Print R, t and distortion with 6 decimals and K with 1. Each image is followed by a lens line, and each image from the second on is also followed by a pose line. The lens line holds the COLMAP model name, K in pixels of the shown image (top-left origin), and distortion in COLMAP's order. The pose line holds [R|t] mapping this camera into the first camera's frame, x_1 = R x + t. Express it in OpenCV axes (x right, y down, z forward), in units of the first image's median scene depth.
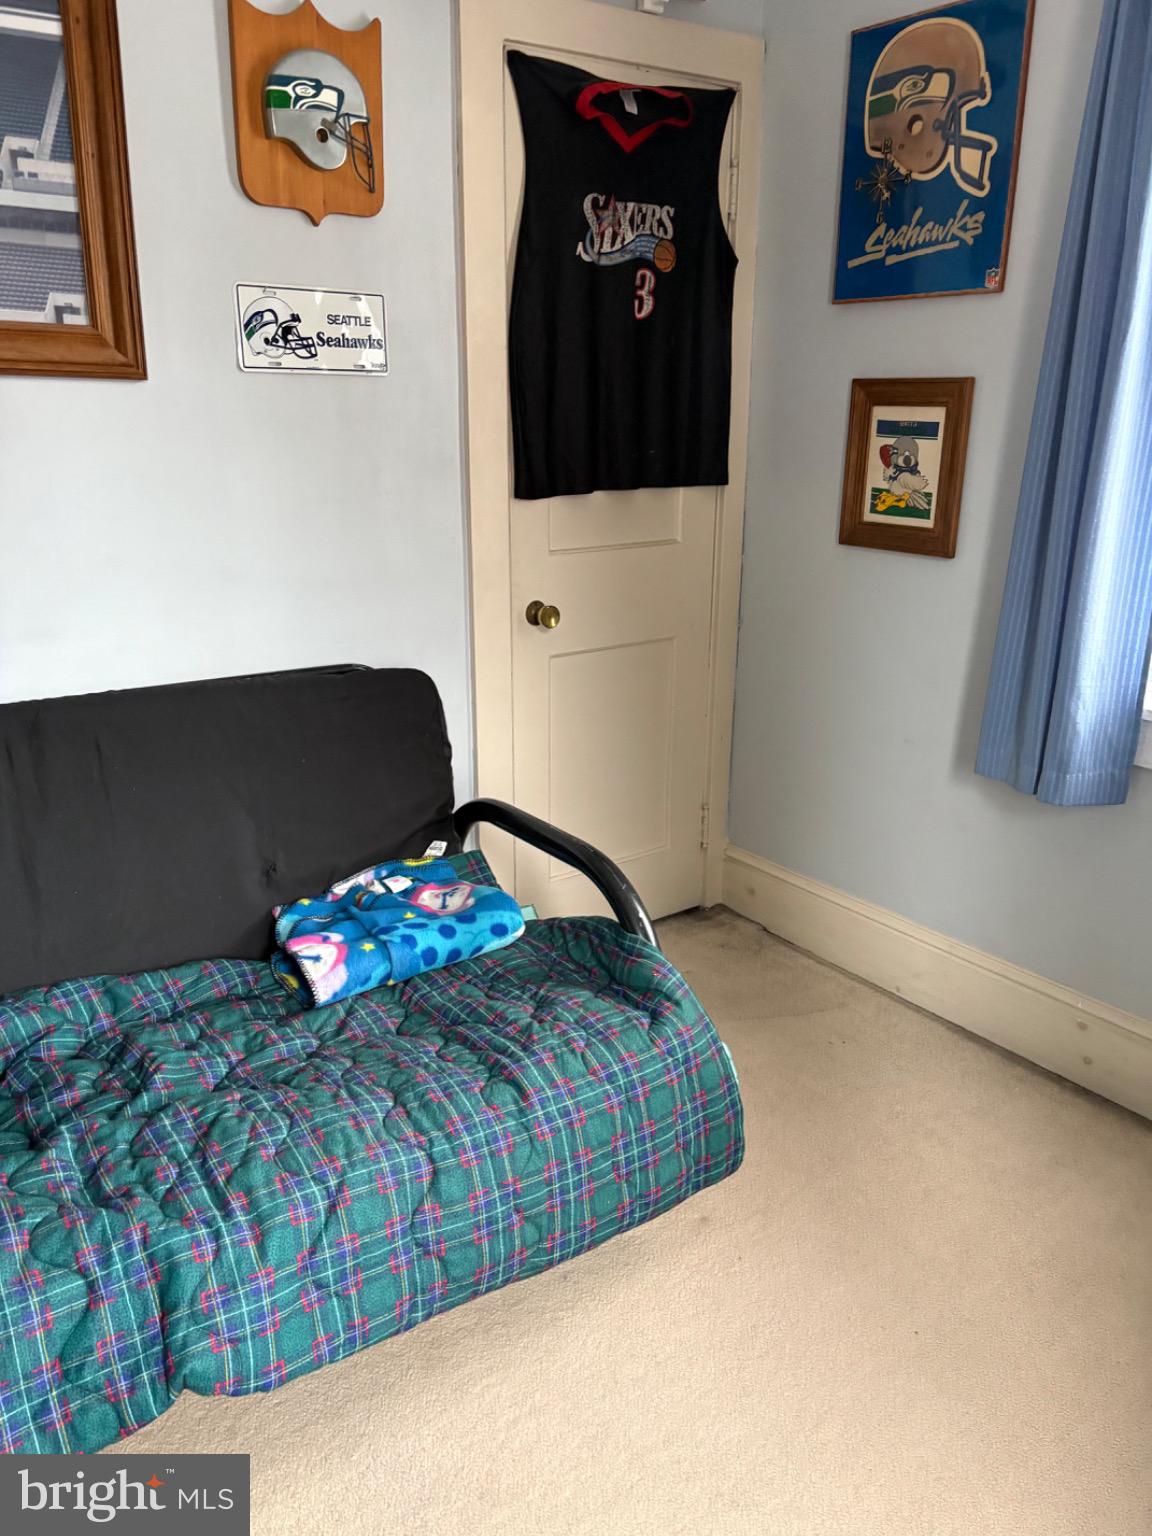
lens RADIAL K [[1155.2, 0, 579.5], [0, 1155.2, 769.2], [0, 0, 1]] dist [0.048195, -0.040869]
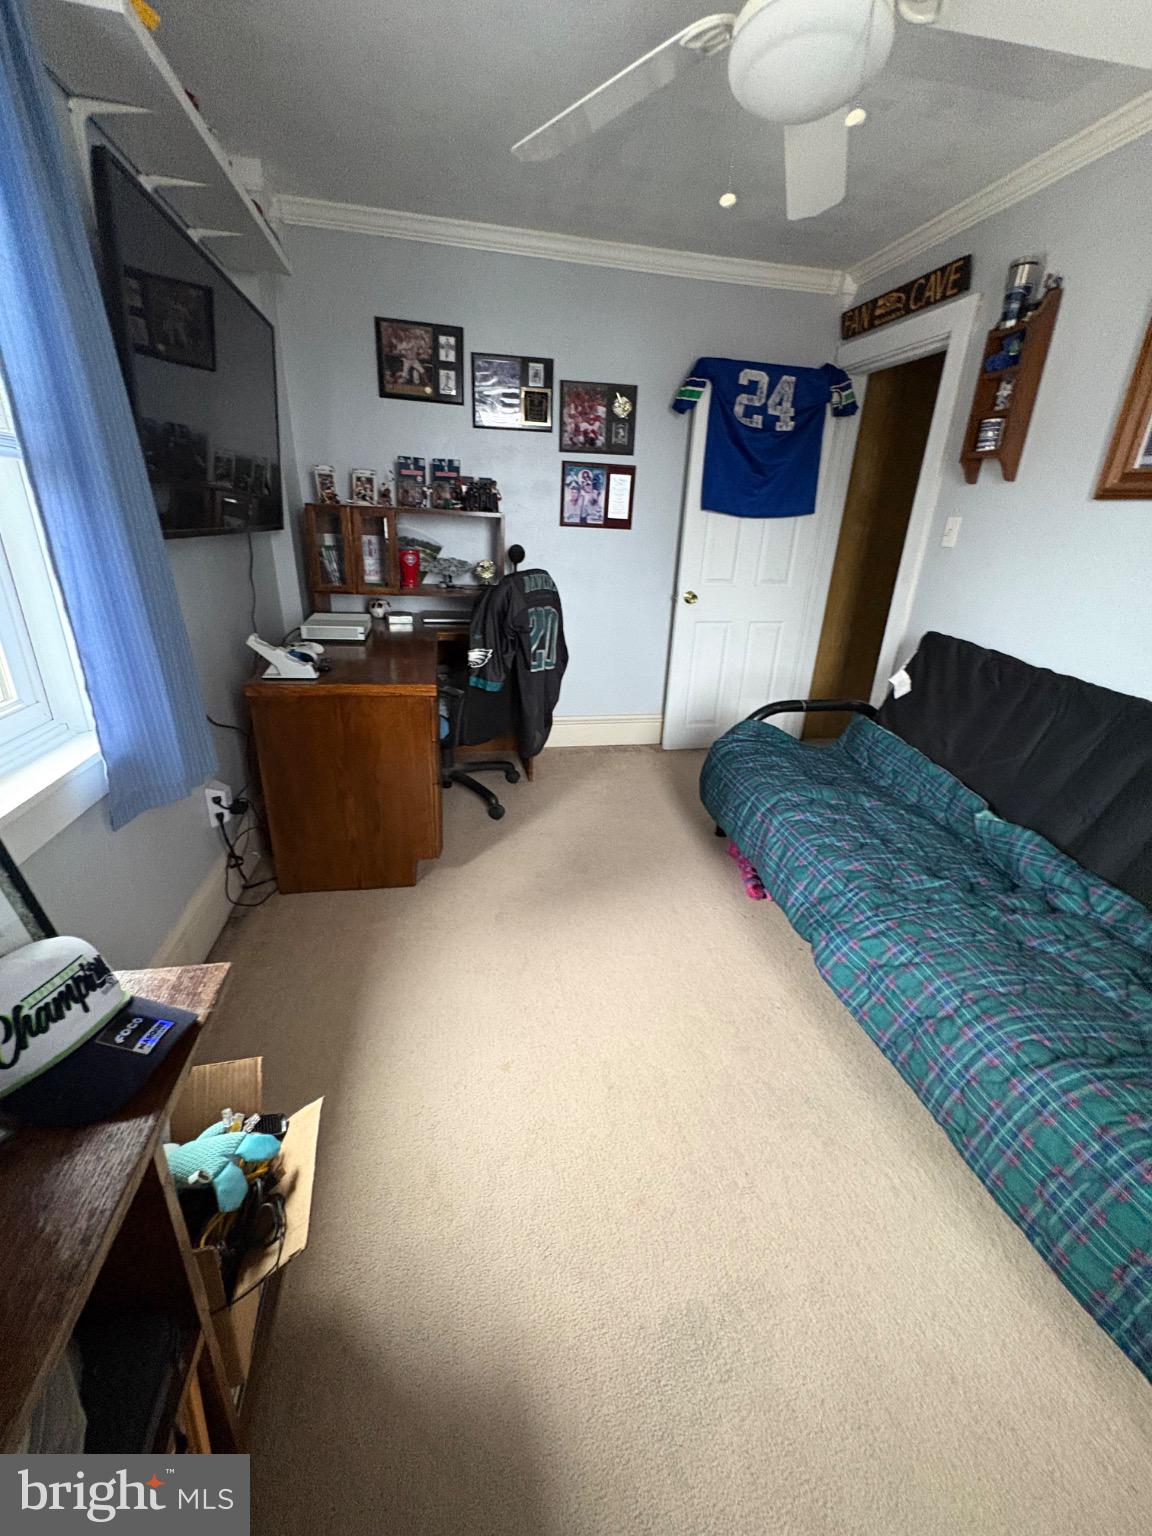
lens RADIAL K [[613.8, 0, 570.6], [0, 613.8, 766.2], [0, 0, 1]] dist [0.002028, -0.000225]
pose [[-0.414136, 0.326527, -0.849630, 0.674867], [-0.304433, 0.829992, 0.467369, -0.155368], [0.857795, 0.452210, -0.244324, 0.630876]]
